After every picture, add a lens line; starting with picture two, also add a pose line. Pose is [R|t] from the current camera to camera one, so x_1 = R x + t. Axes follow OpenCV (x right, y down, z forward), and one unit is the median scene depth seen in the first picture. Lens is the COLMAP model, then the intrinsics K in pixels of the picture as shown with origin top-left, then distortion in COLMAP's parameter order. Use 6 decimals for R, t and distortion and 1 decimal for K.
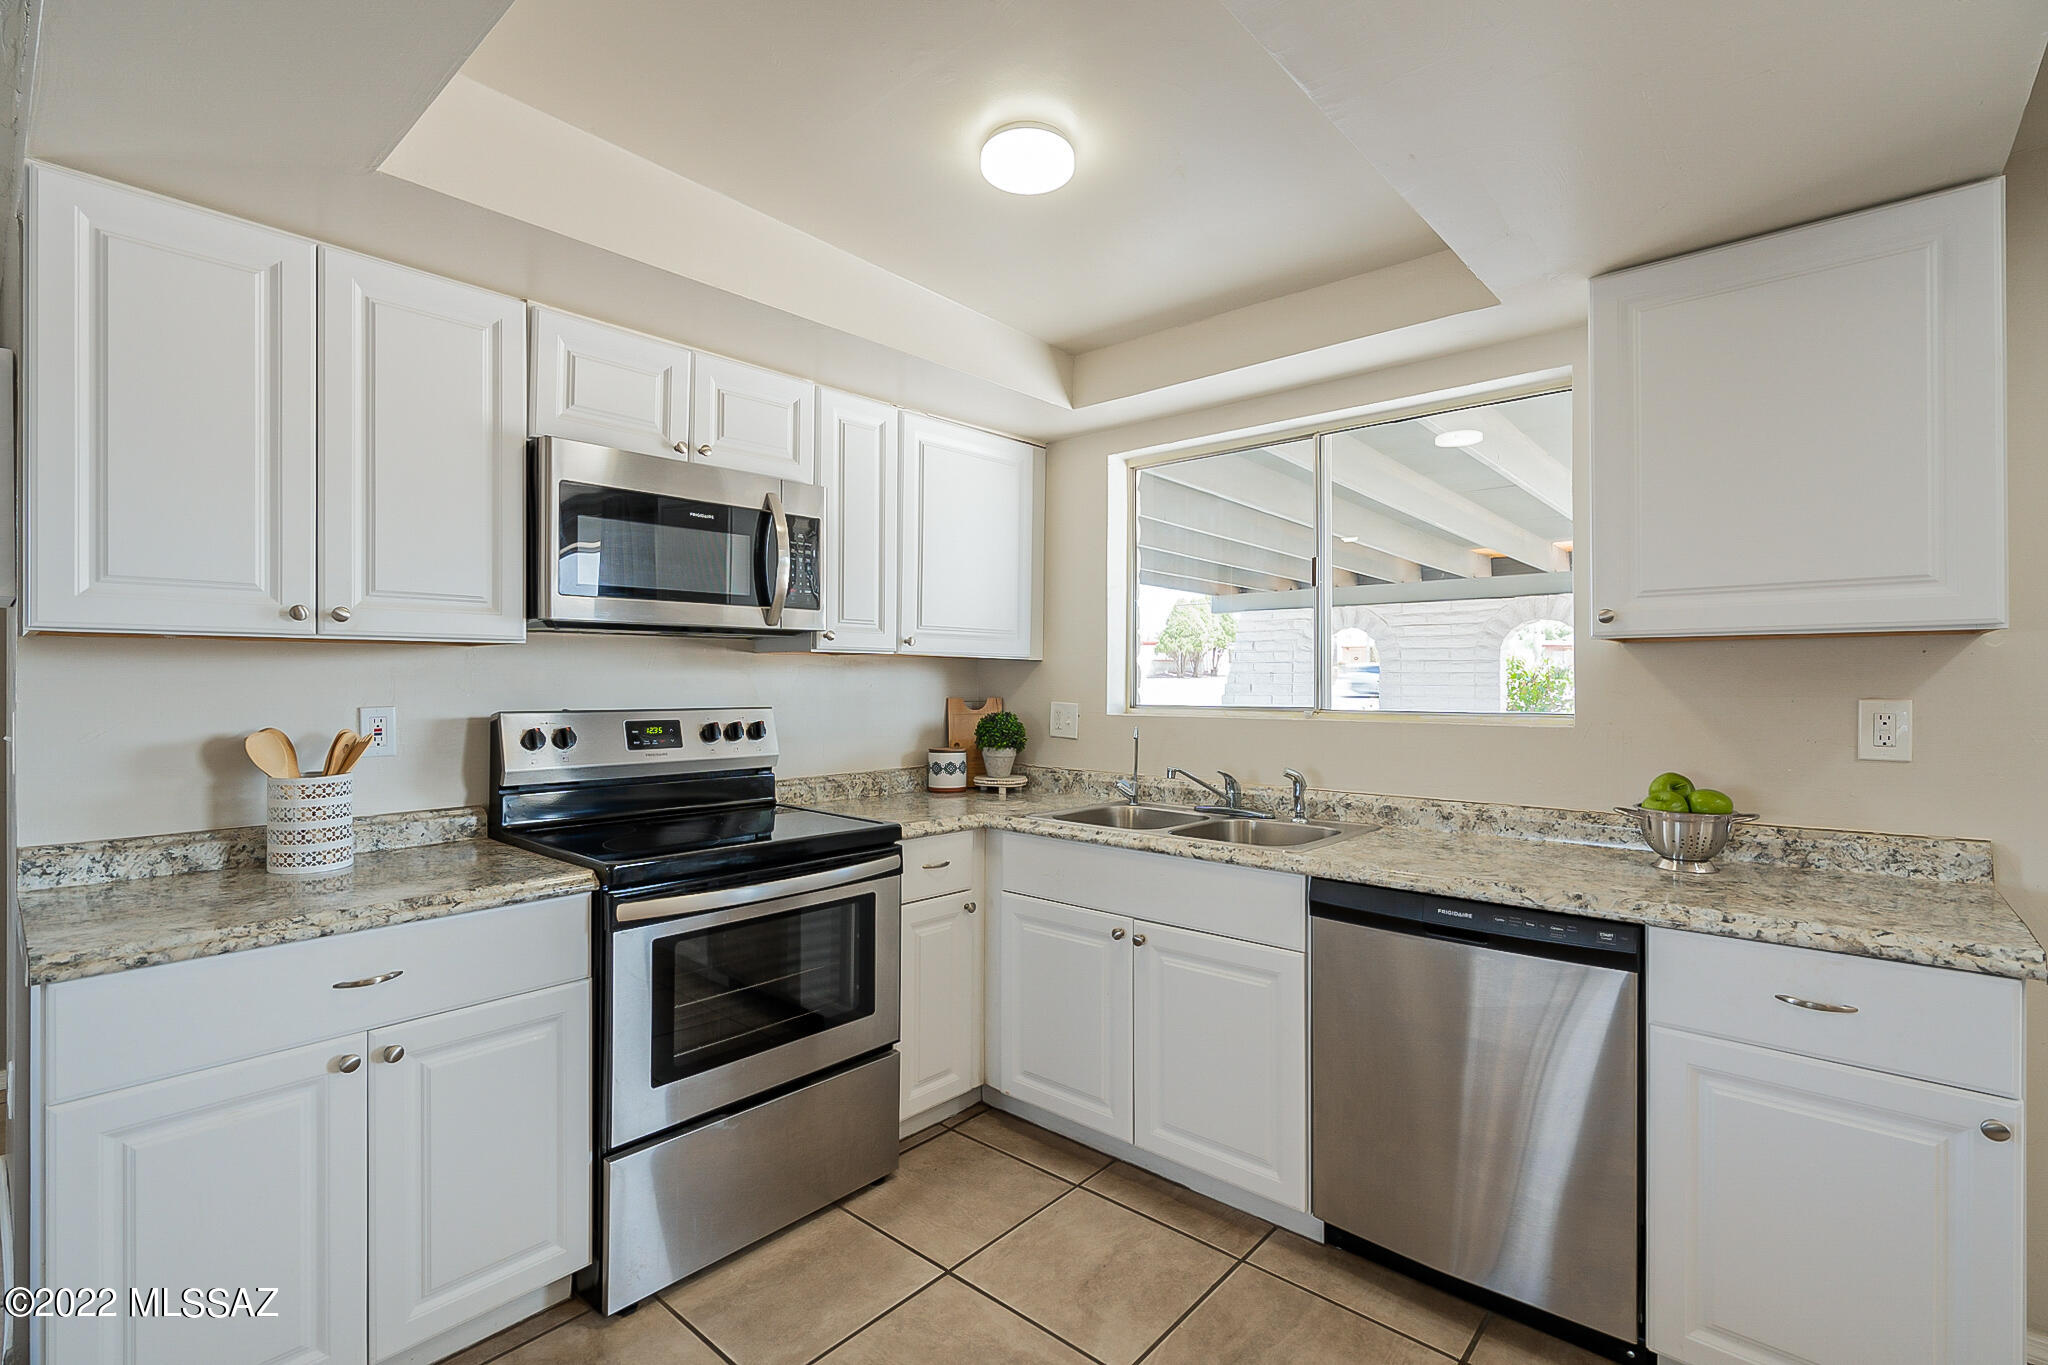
lens RADIAL K [[929.2, 0, 1041.4], [0, 929.2, 671.7], [0, 0, 1]] dist [-0.001424, -0.000710]
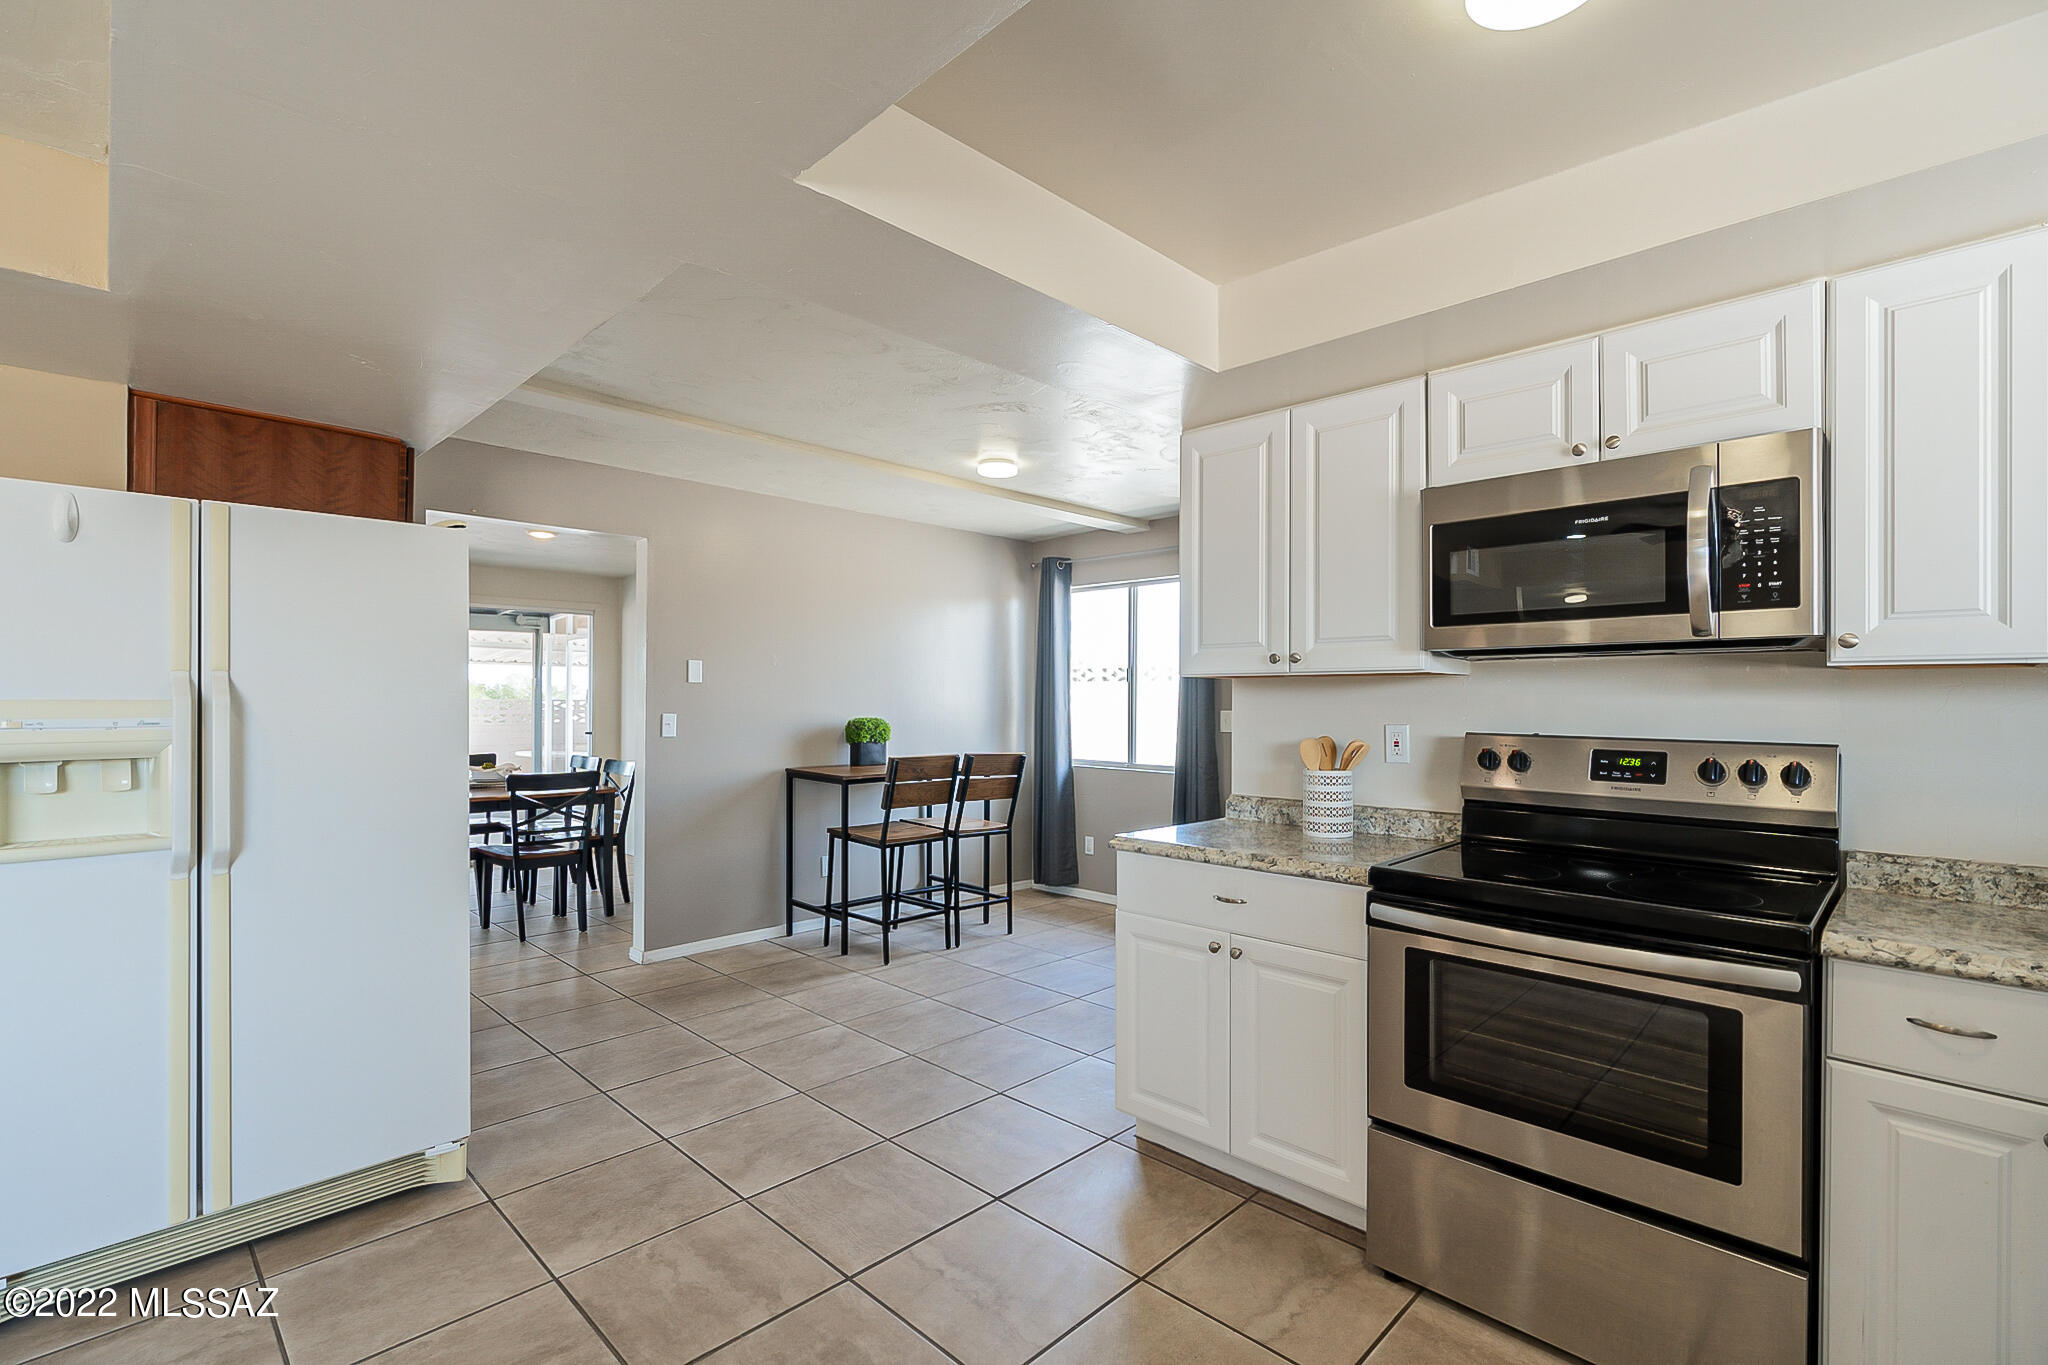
lens RADIAL K [[919.2, 0, 1027.5], [0, 919.2, 691.5], [0, 0, 1]] dist [-0.002341, 0.000222]
pose [[-0.061522, -0.014409, -0.998002, 0.543059], [-0.000726, 0.999896, -0.014392, 0.009350], [0.998105, -0.000161, -0.061526, 0.515457]]
